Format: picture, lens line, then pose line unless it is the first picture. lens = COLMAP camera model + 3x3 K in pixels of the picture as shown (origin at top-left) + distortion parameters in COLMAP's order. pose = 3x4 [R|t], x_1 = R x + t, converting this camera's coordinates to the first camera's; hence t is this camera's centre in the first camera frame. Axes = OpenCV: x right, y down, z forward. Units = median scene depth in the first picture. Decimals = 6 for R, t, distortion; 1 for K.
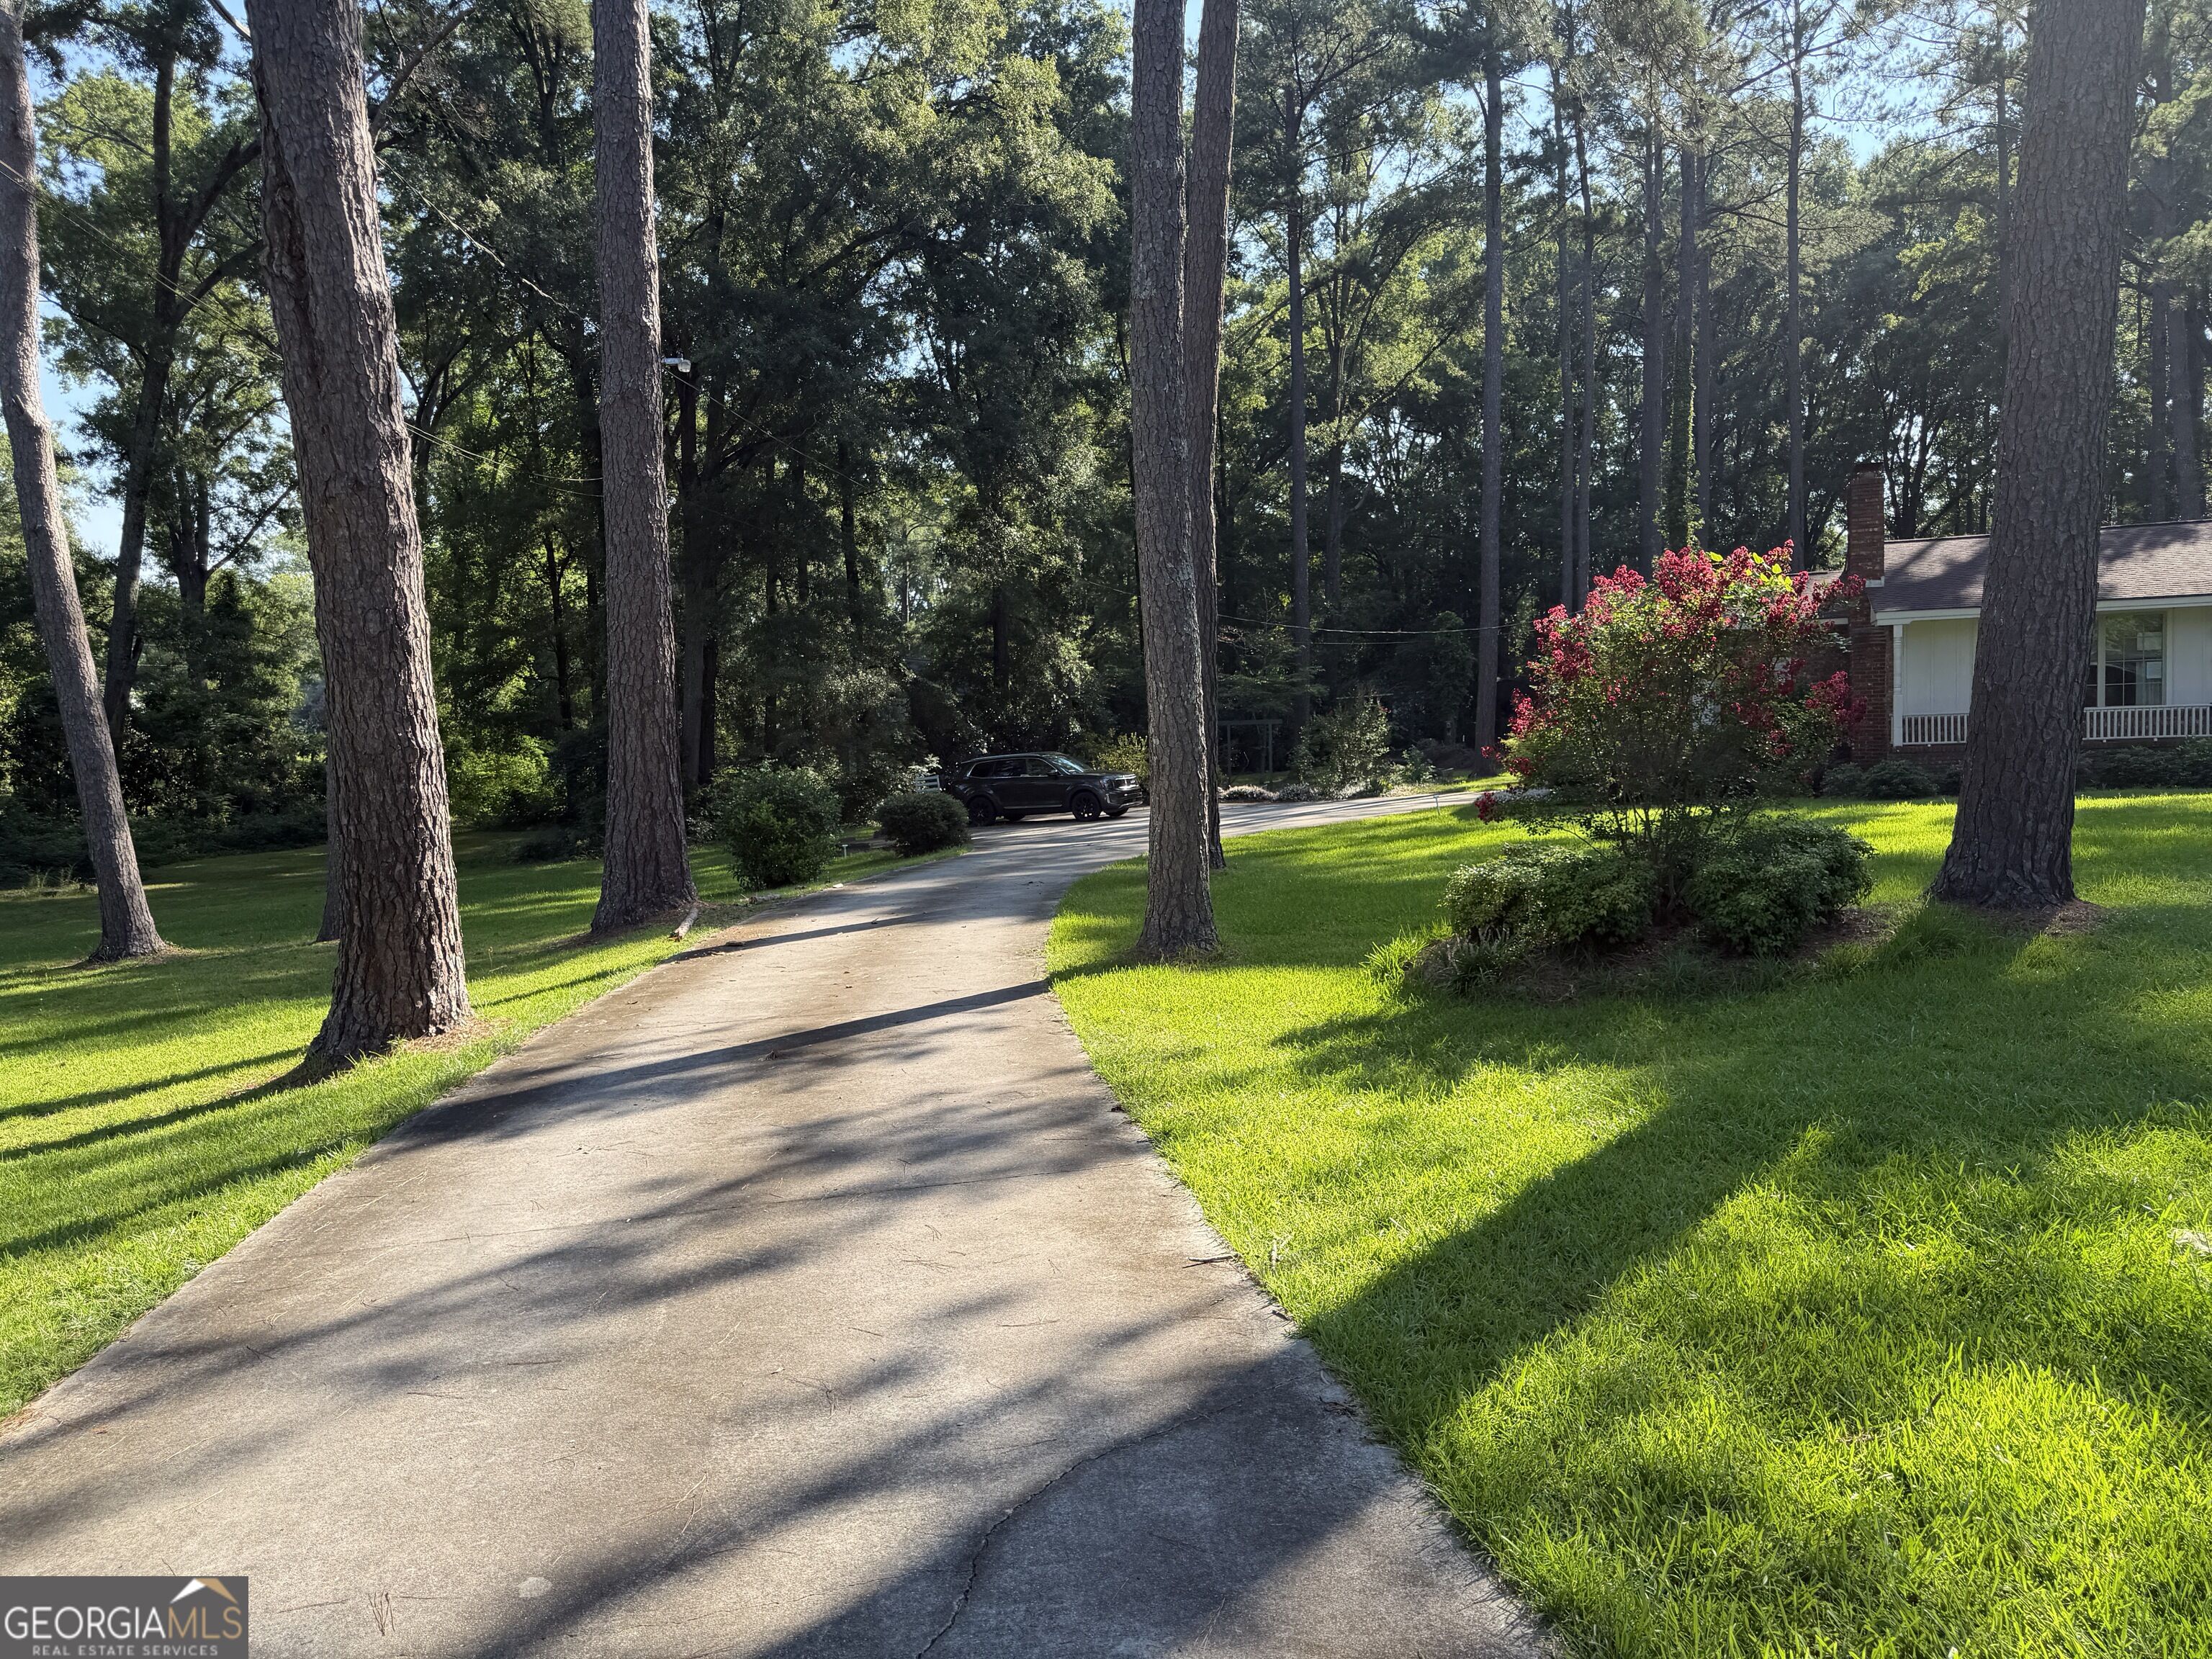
lens RADIAL K [[1573.8, 0, 1104.4], [0, 1573.8, 822.7], [0, 0, 1]] dist [0.042612, -0.039656]
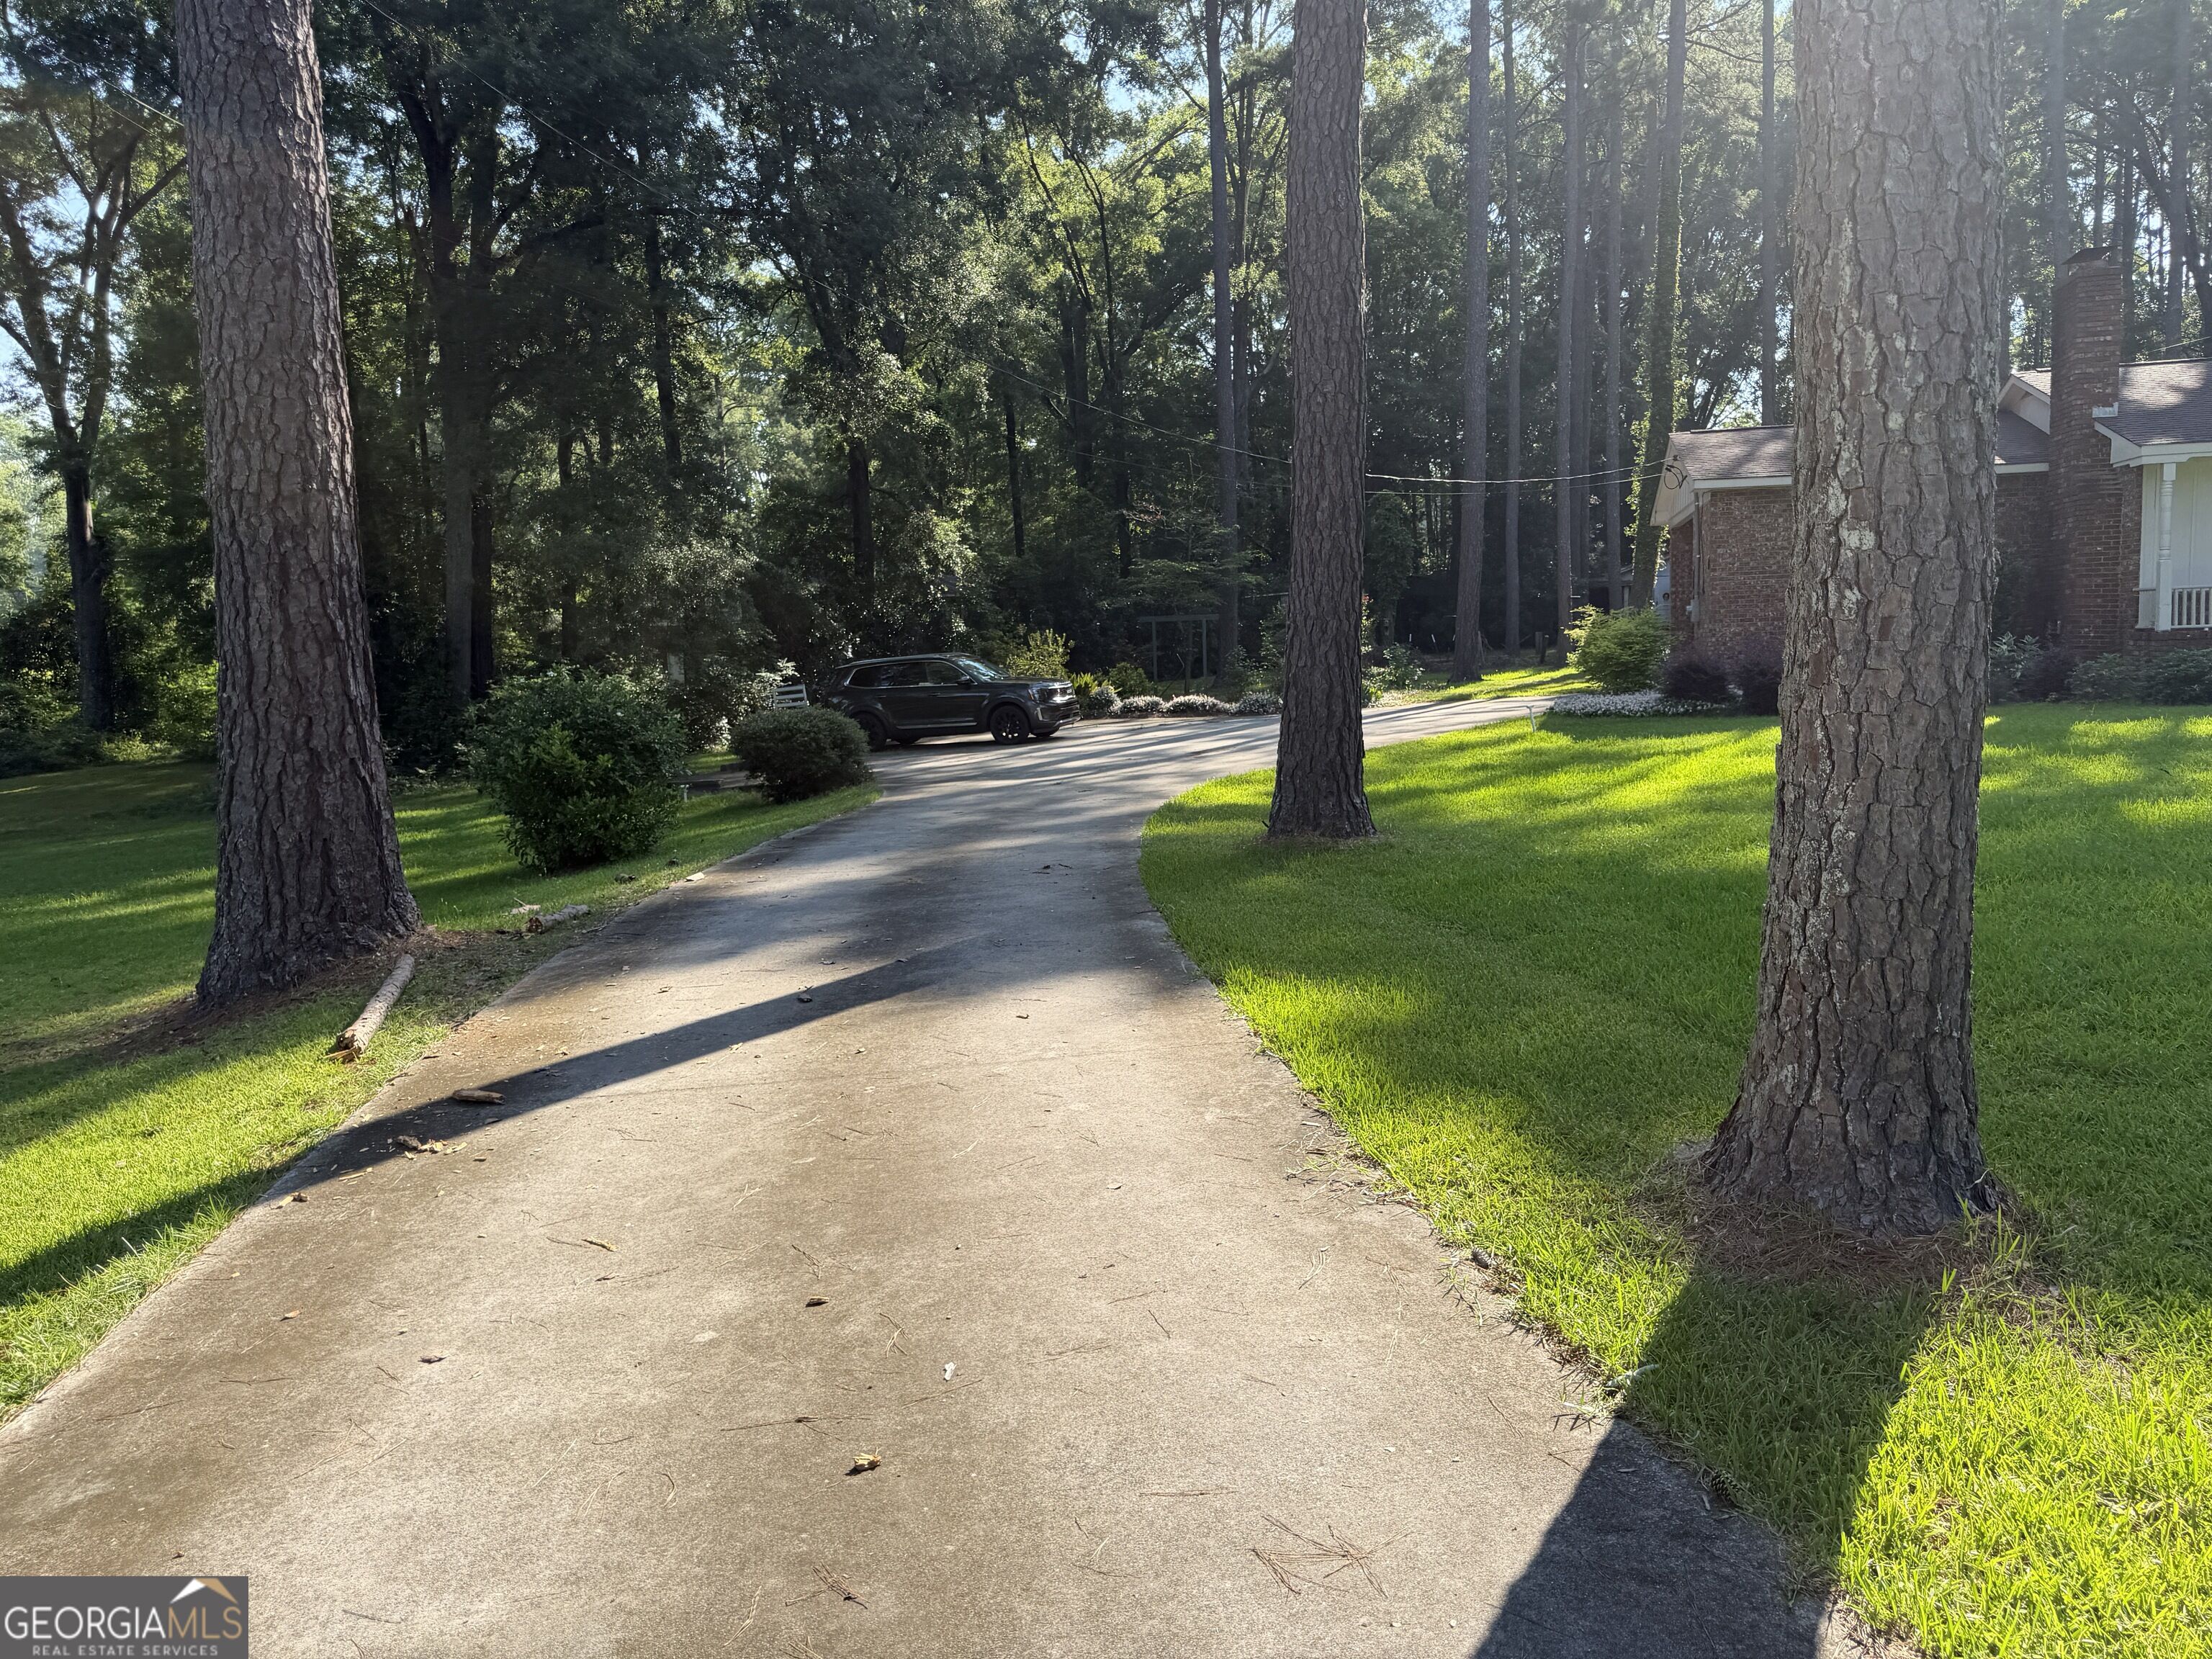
lens RADIAL K [[1637.8, 0, 1165.8], [0, 1637.8, 823.4], [0, 0, 1]] dist [0.095493, -0.148278]
pose [[0.990914, -0.019773, 0.133037, -0.035234], [0.012598, 0.998431, 0.054562, -0.004026], [-0.133907, -0.052390, 0.989608, 0.170910]]
